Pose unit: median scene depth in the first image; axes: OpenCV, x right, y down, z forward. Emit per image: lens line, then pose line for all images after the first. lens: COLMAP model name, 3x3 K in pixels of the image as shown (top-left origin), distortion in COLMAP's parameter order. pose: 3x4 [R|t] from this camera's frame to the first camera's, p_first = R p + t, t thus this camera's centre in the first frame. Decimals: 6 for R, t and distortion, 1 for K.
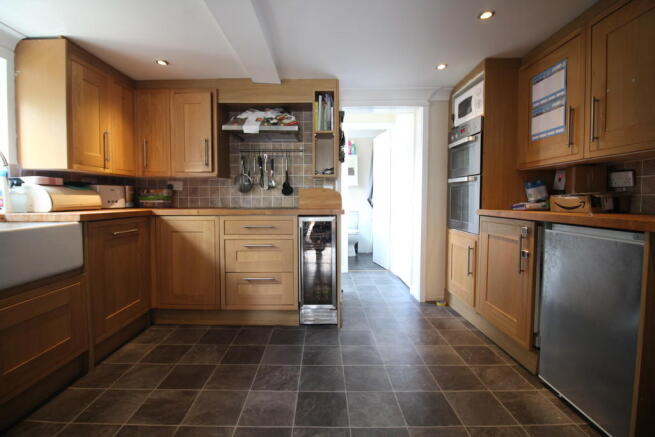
lens RADIAL K [[315.4, 0, 327.5], [0, 315.4, 218.5], [0, 0, 1]] dist [-0.001213, -0.000551]
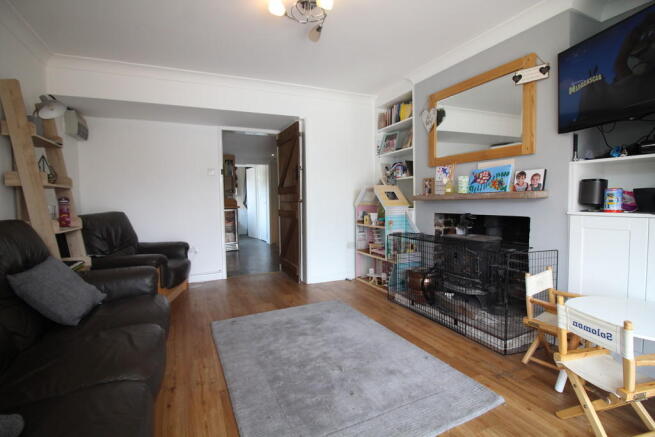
lens RADIAL K [[315.4, 0, 327.5], [0, 315.4, 218.5], [0, 0, 1]] dist [-0.001213, -0.000551]
pose [[0.913981, -0.034731, 0.404268, -0.270376], [0.040394, 0.999169, -0.005484, 0.095959], [-0.403741, 0.021342, 0.914624, -1.352526]]
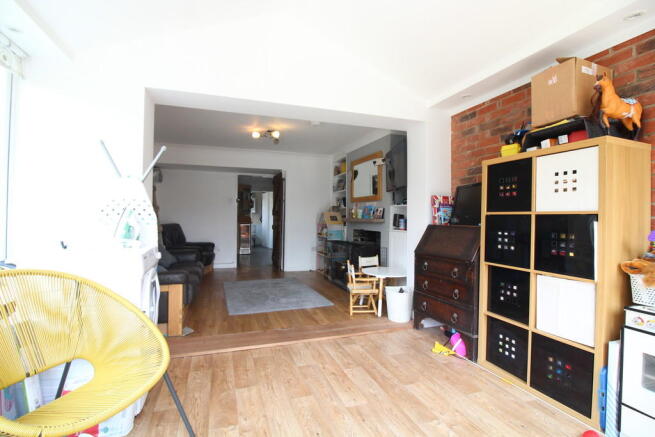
lens RADIAL K [[315.4, 0, 327.5], [0, 315.4, 218.5], [0, 0, 1]] dist [-0.001213, -0.000551]
pose [[0.946035, 0.009676, 0.323919, -0.231474], [0.011377, 0.997946, -0.063037, 0.156811], [-0.323864, 0.063320, 0.943982, -2.596845]]
